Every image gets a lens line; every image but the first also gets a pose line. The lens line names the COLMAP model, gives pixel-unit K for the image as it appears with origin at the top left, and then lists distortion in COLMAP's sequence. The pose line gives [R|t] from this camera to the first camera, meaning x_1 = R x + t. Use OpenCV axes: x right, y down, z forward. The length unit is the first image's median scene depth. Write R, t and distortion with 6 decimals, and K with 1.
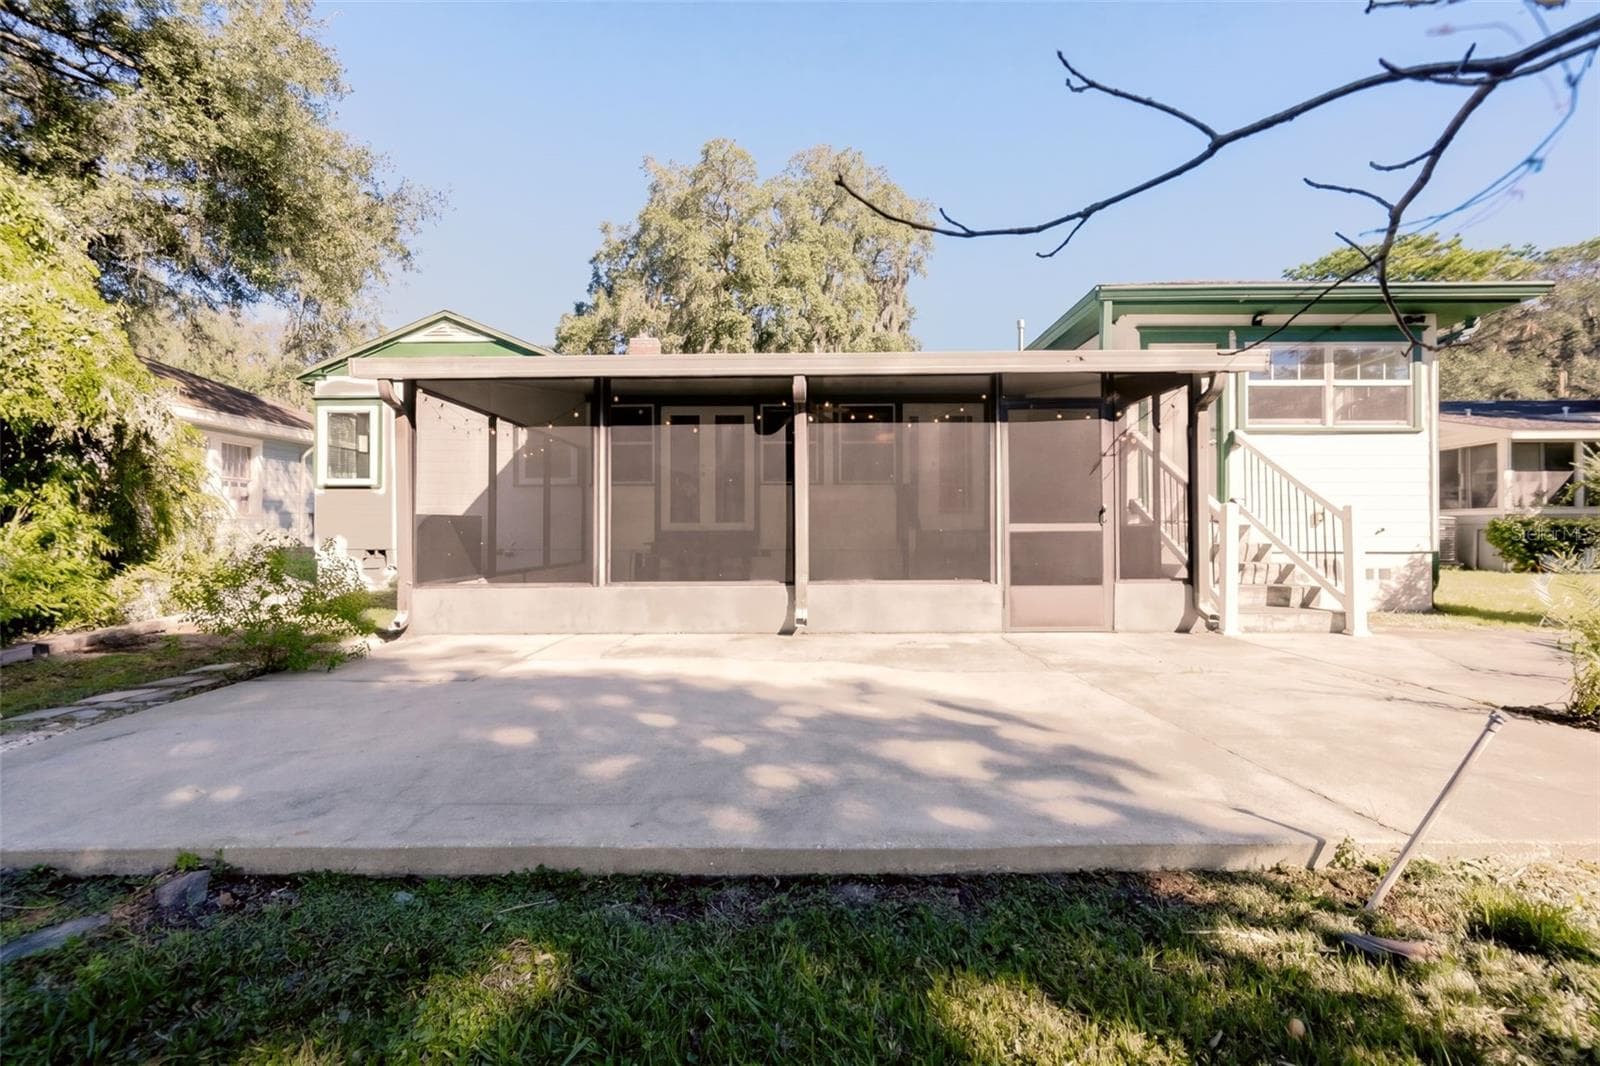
lens RADIAL K [[634.1, 0, 801.5], [0, 634.1, 532.1], [0, 0, 1]] dist [0.003566, 0.000151]
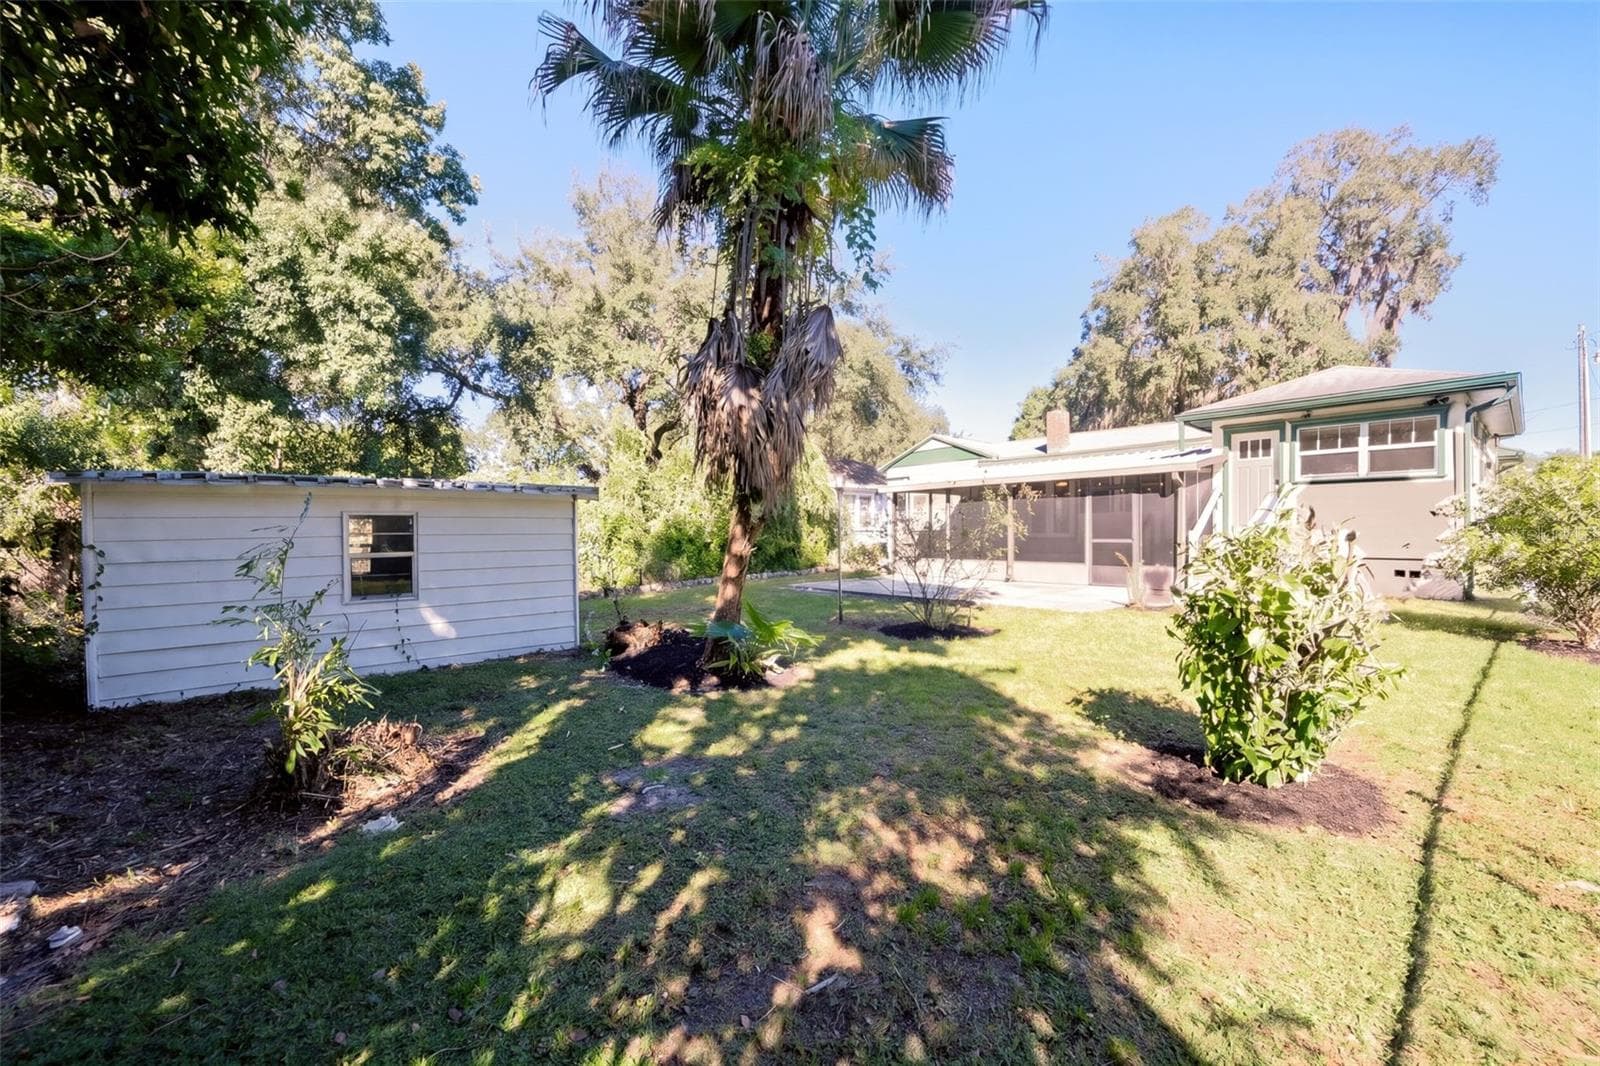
lens RADIAL K [[634.1, 0, 802.4], [0, 634.1, 530.8], [0, 0, 1]] dist [0.003566, 0.000151]
pose [[0.650834, 0.002633, -0.759215, 1.116451], [0.005867, 0.999947, 0.008497, -0.055828], [0.759197, -0.009985, 0.650784, -1.051346]]
